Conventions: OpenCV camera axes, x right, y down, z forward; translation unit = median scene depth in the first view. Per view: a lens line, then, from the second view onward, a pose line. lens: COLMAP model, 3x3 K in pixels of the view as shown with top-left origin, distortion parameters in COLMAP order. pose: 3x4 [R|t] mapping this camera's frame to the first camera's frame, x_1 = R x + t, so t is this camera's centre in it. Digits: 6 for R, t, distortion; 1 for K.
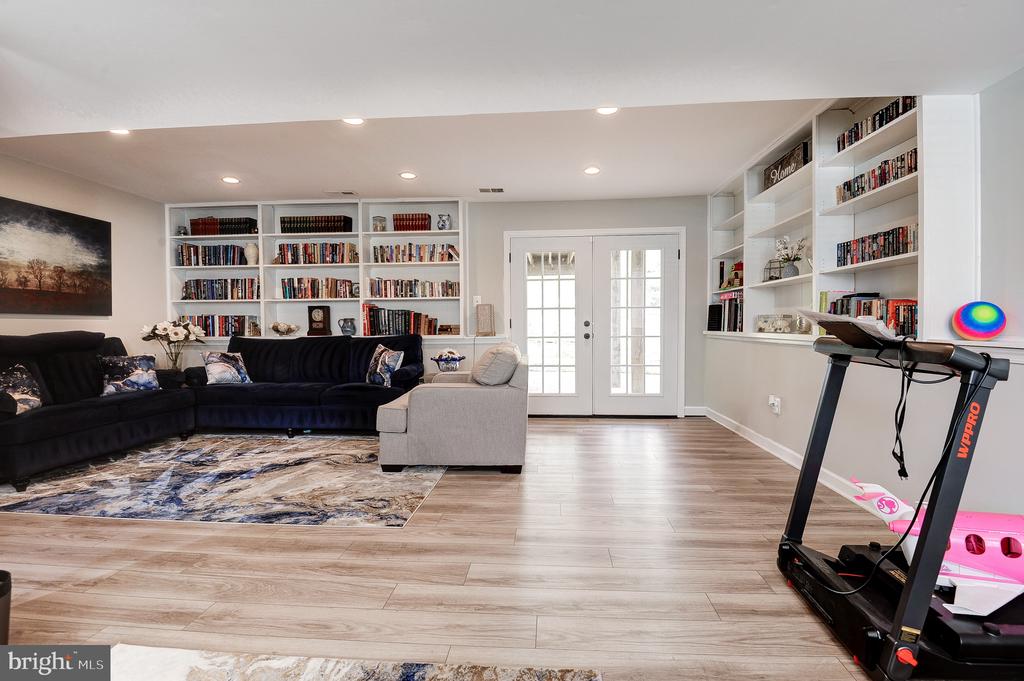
lens RADIAL K [[488.8, 0, 513.7], [0, 488.8, 324.6], [0, 0, 1]] dist [0.045741, -0.029408]
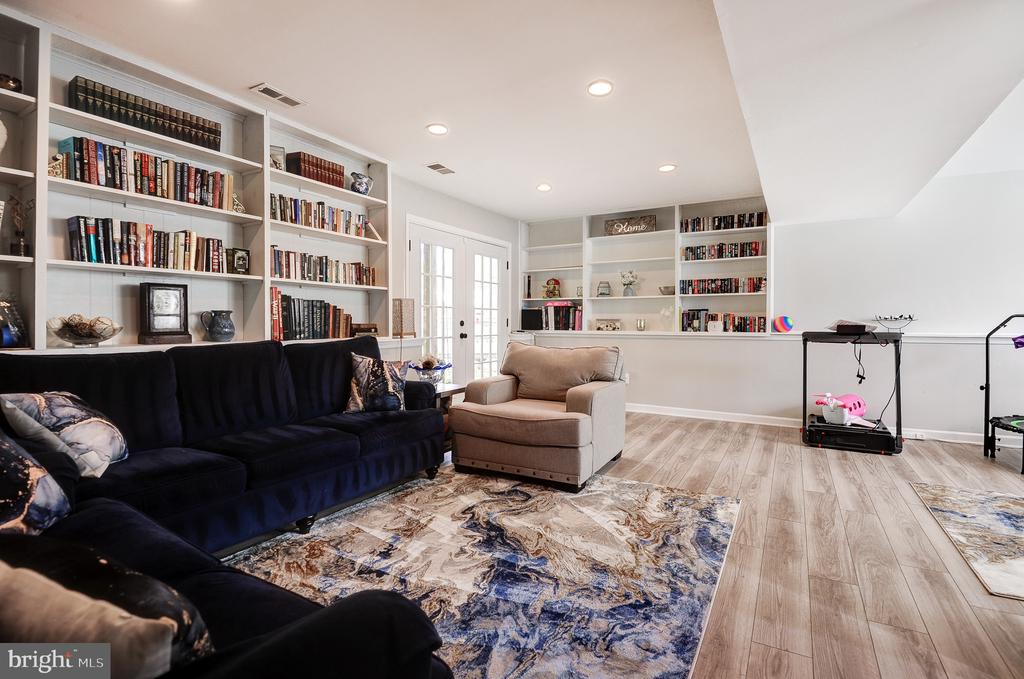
lens RADIAL K [[481.6, 0, 511.2], [0, 481.6, 326.0], [0, 0, 1]] dist [-0.033811, -0.000446]
pose [[0.424897, 0.002100, 0.905239, -0.867510], [-0.004460, 0.999990, -0.000226, 0.004735], [-0.905231, -0.003941, 0.424903, 0.602351]]
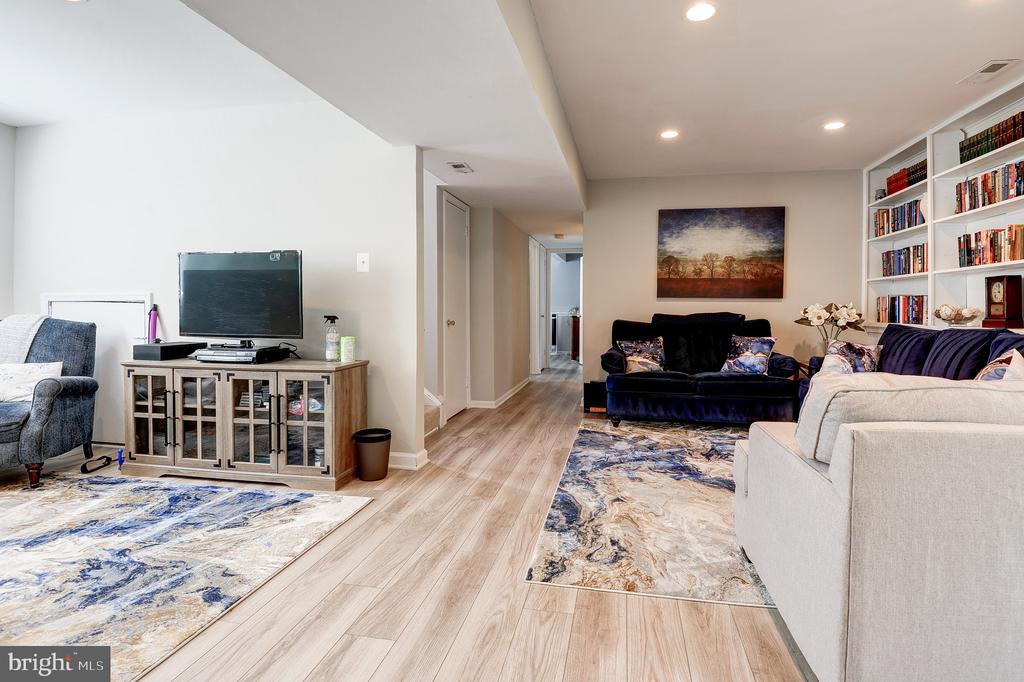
lens RADIAL K [[502.7, 0, 516.1], [0, 502.7, 316.7], [0, 0, 1]] dist [0.001331, -0.032336]
pose [[-0.120998, 0.022737, -0.992392, 0.306325], [-0.004458, 0.999715, 0.023448, -0.001700], [0.992643, 0.007262, -0.120863, 0.638672]]
